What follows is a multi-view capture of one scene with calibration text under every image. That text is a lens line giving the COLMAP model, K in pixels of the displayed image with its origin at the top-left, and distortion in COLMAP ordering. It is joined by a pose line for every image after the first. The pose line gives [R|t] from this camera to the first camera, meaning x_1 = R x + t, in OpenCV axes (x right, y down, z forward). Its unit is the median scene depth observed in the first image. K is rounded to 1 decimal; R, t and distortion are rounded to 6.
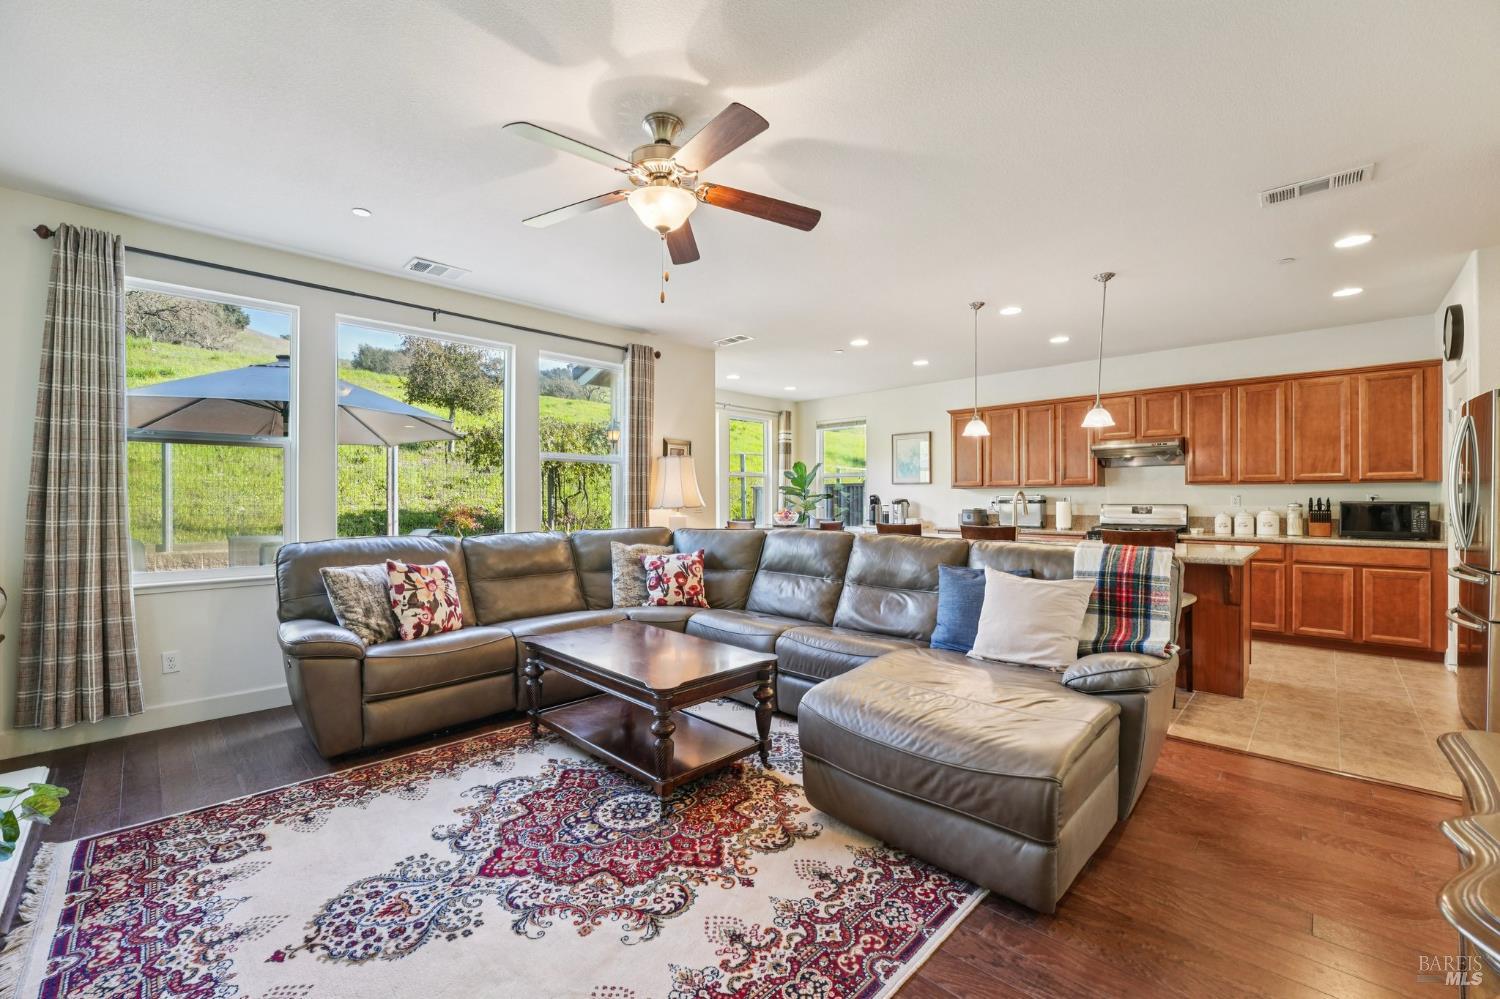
lens RADIAL K [[598.2, 0, 747.9], [0, 598.2, 496.6], [0, 0, 1]] dist [-0.002739, -0.000099]
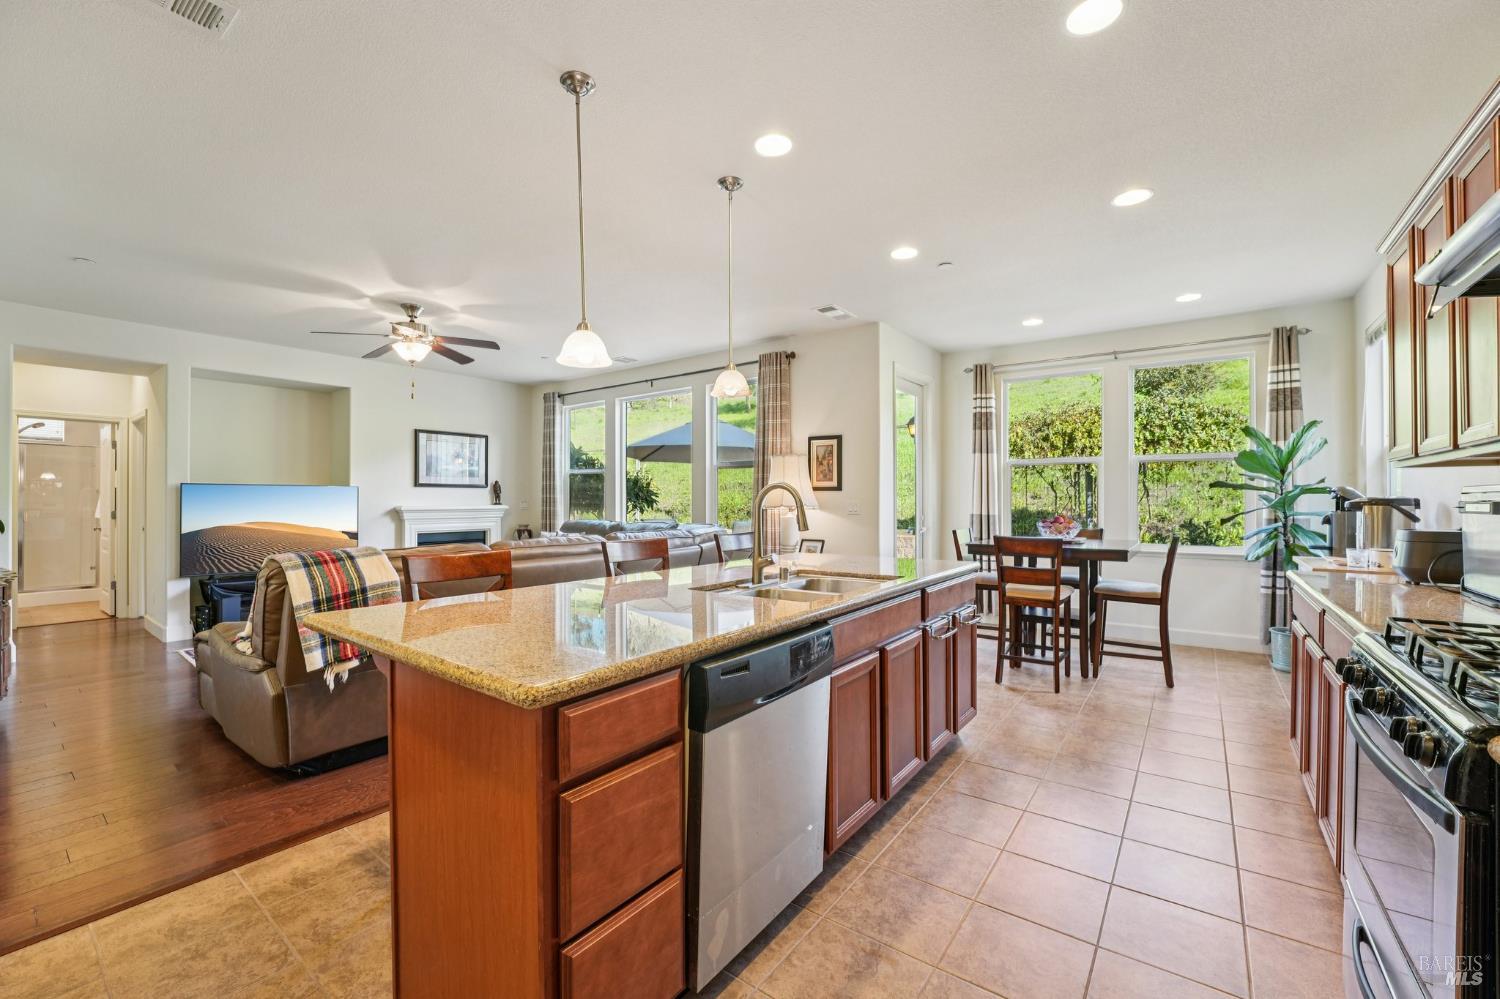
lens RADIAL K [[598.2, 0, 746.3], [0, 598.2, 497.3], [0, 0, 1]] dist [-0.002739, -0.000099]
pose [[0.123981, 0.004445, -0.992275, 1.033163], [-0.000648, 0.999990, 0.004399, -0.001932], [0.992284, 0.000098, 0.123982, 0.976499]]
